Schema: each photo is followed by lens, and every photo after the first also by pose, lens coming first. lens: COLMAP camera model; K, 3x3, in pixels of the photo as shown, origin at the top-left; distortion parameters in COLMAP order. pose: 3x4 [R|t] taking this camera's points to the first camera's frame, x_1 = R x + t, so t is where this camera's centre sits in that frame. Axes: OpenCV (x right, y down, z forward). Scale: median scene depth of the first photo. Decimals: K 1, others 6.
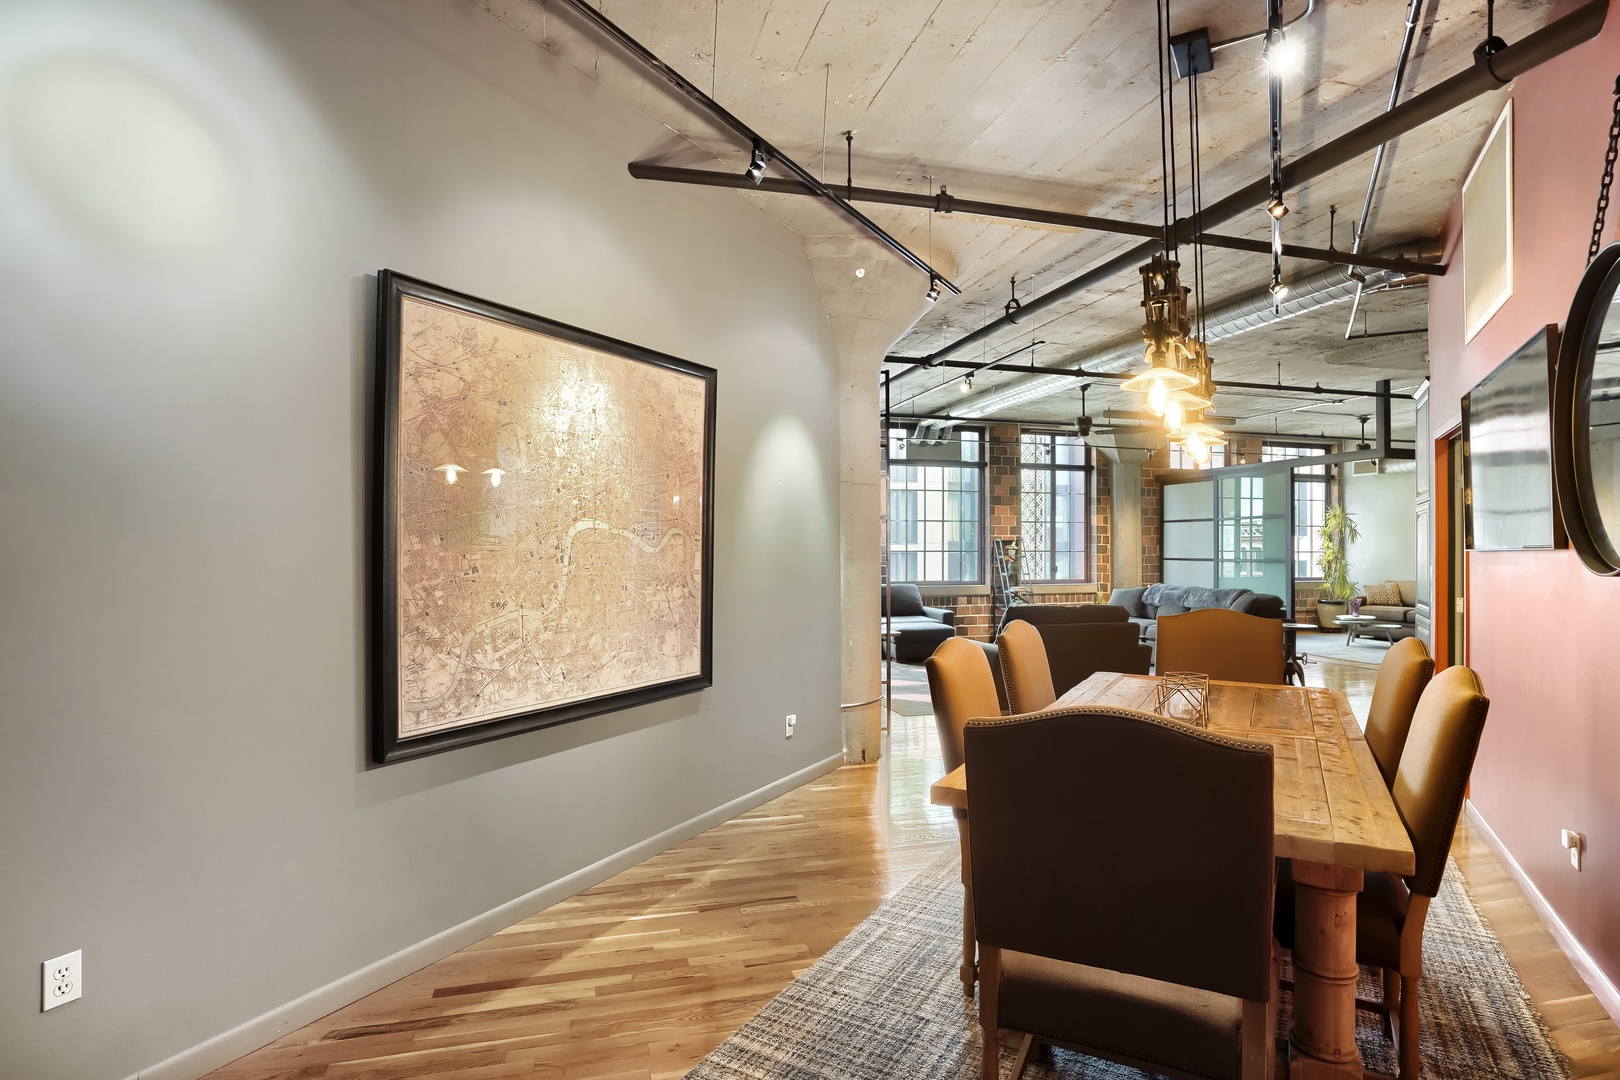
lens RADIAL K [[834.7, 0, 818.8], [0, 834.7, 547.7], [0, 0, 1]] dist [-0.049408, 0.026558]
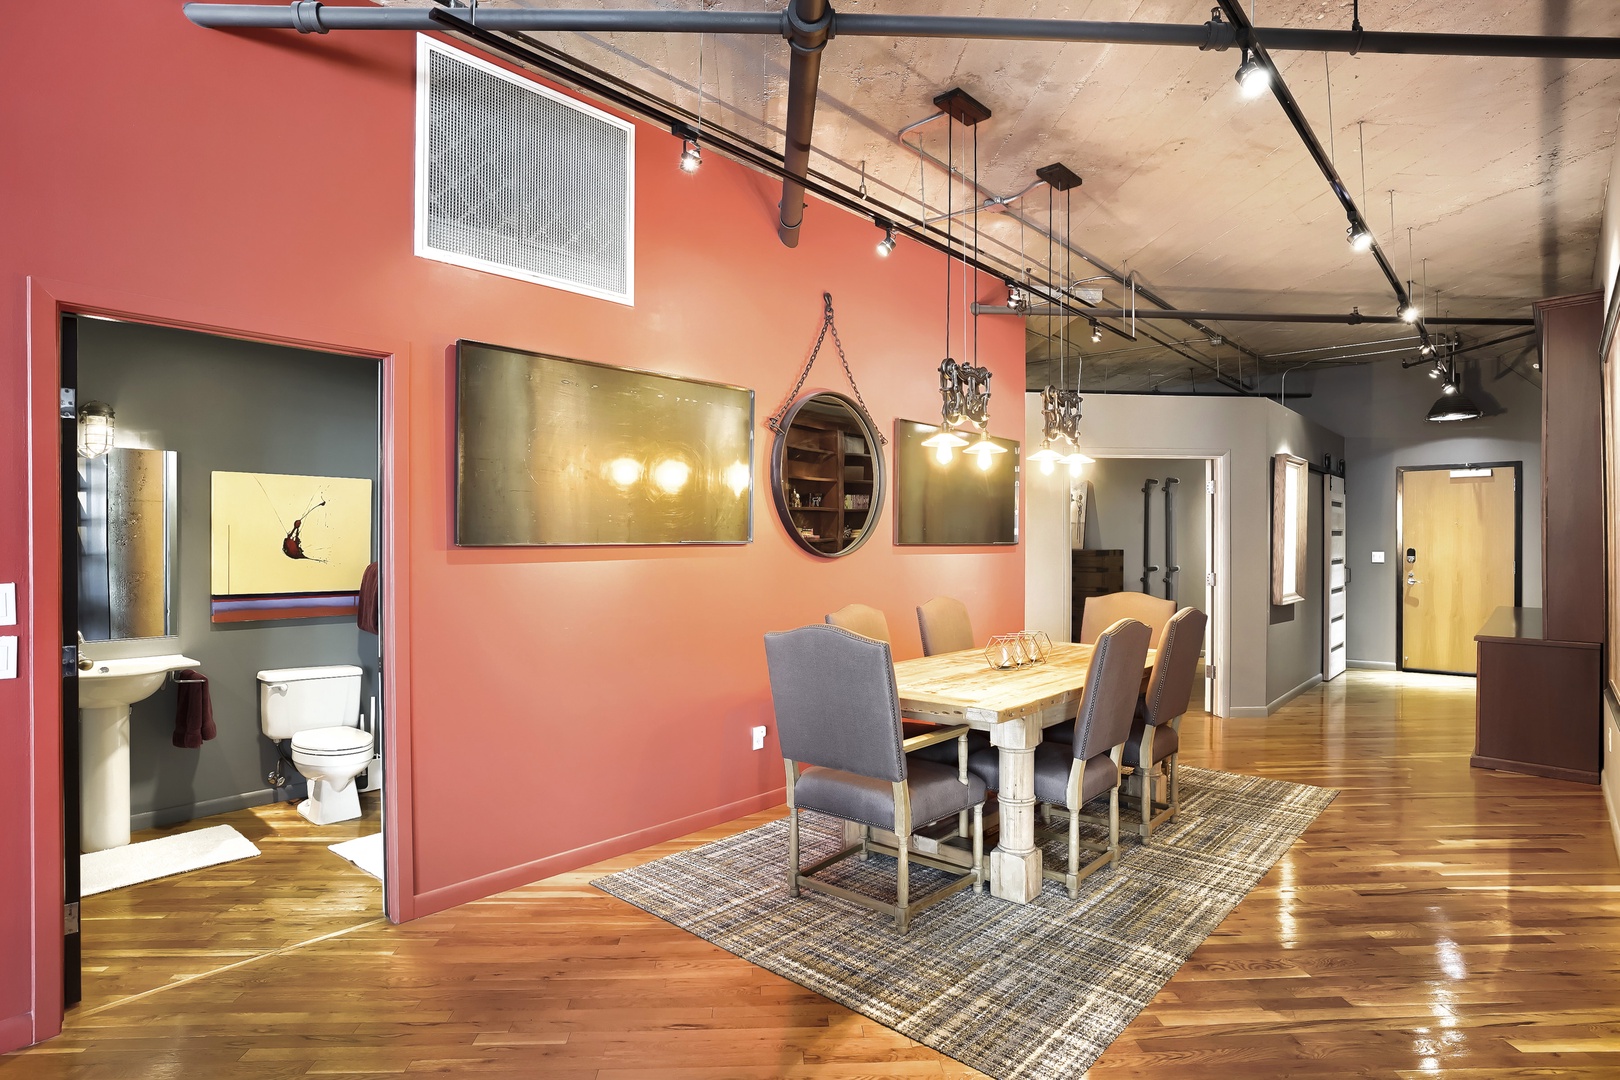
lens RADIAL K [[834.7, 0, 835.5], [0, 834.7, 540.5], [0, 0, 1]] dist [-0.049408, 0.026558]
pose [[-0.978547, 0.002584, 0.206008, 0.259024], [0.000128, 0.999929, -0.011935, 0.009439], [-0.206024, -0.011653, -0.978478, 1.417444]]
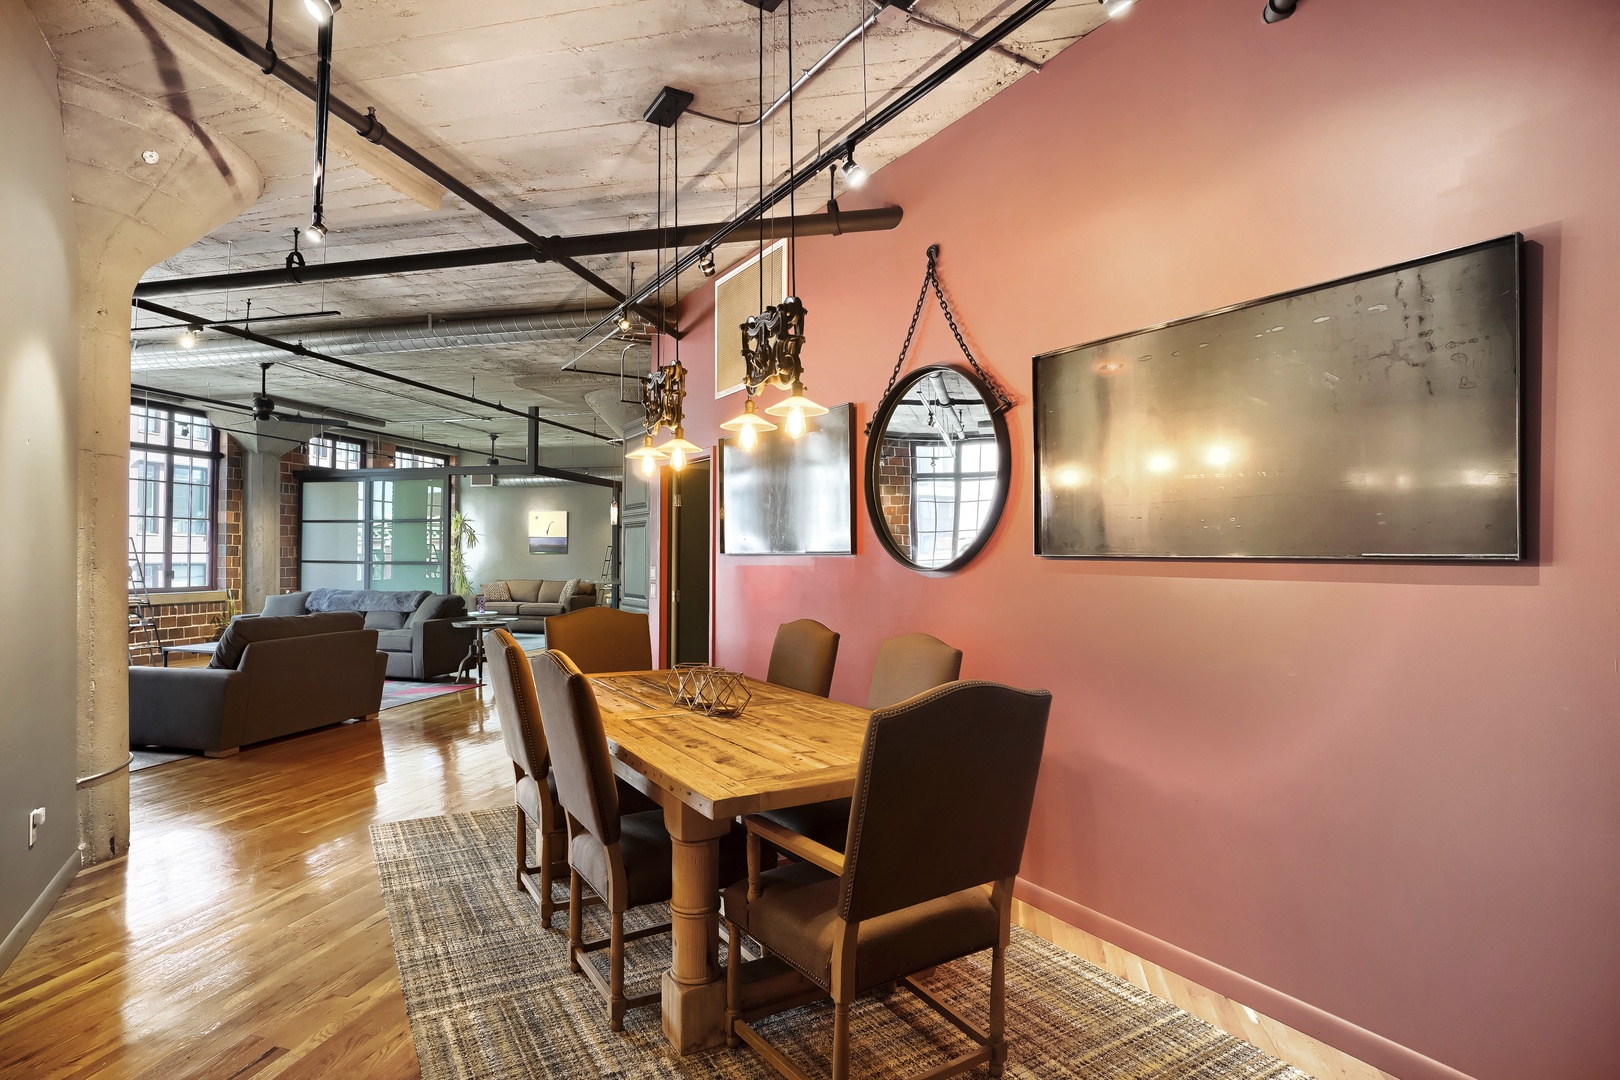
lens RADIAL K [[834.7, 0, 776.7], [0, 834.7, 545.2], [0, 0, 1]] dist [-0.049408, 0.026558]
pose [[0.515482, 0.011346, 0.856825, -0.275742], [-0.006144, 0.999936, -0.009545, 0.002149], [-0.856879, -0.000344, 0.515518, 0.193707]]
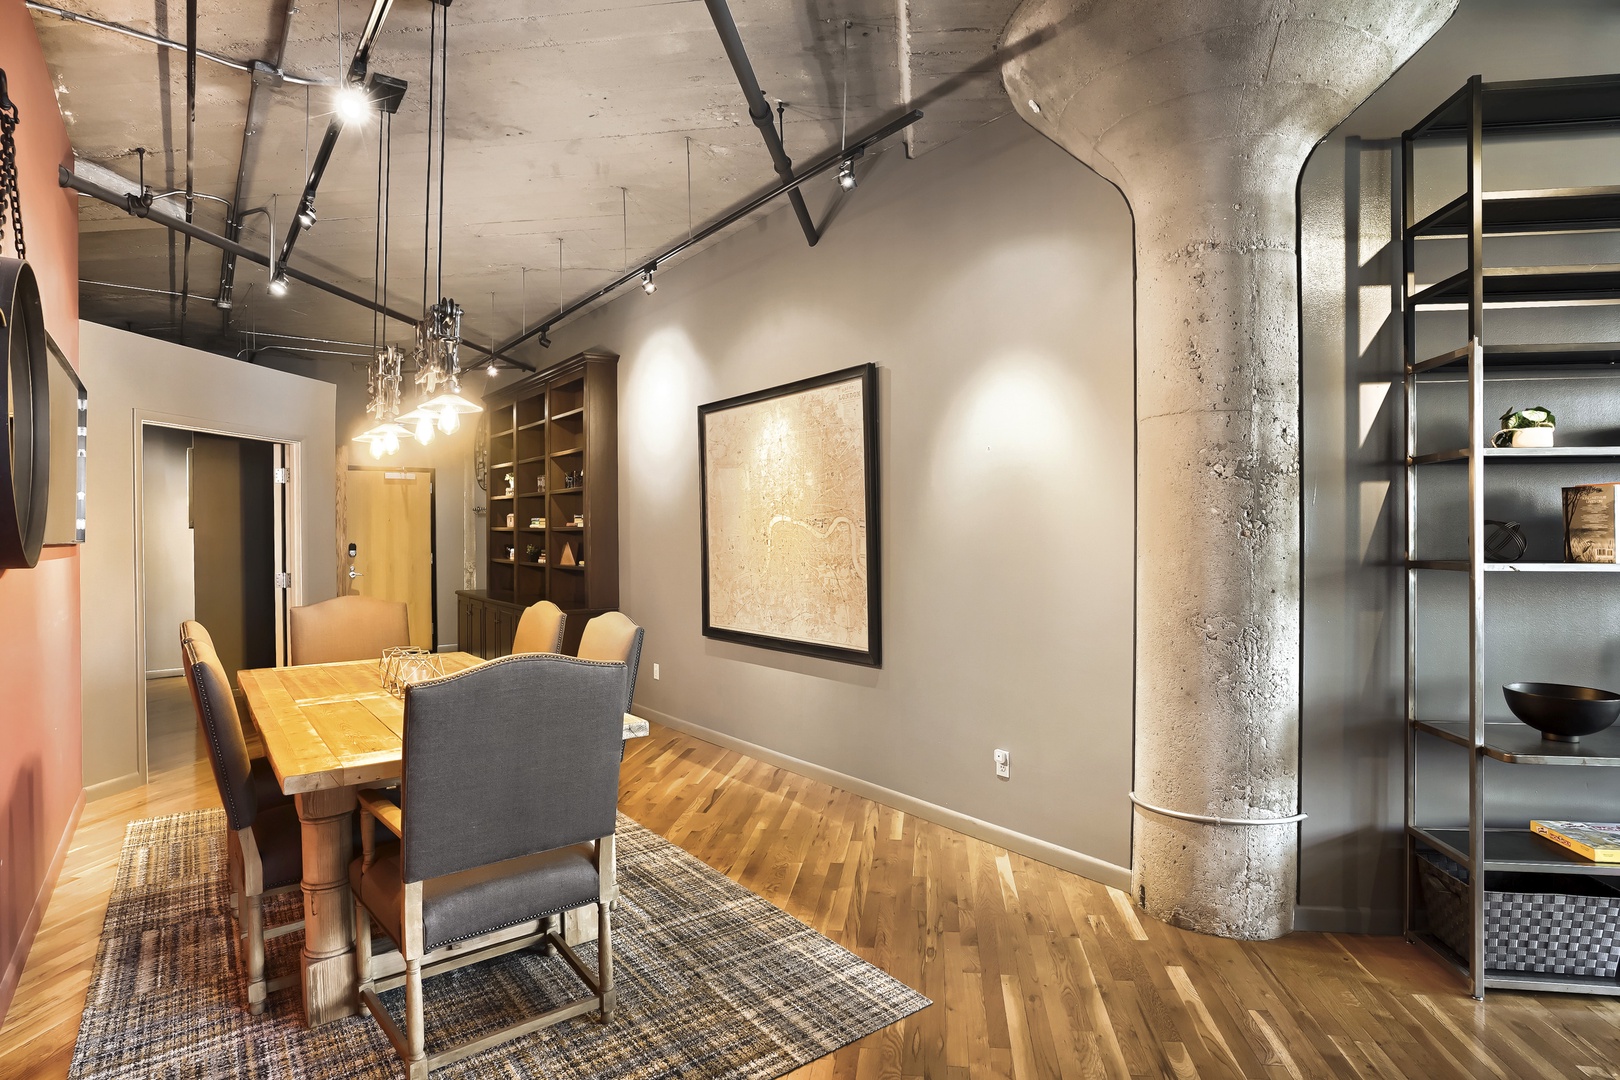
lens RADIAL K [[834.7, 0, 792.7], [0, 834.7, 541.4], [0, 0, 1]] dist [-0.049408, 0.026558]
pose [[-0.409997, 0.012293, -0.912004, 0.726603], [0.012586, 0.999890, 0.007820, 0.000360], [0.912000, -0.008273, -0.410107, 1.121797]]
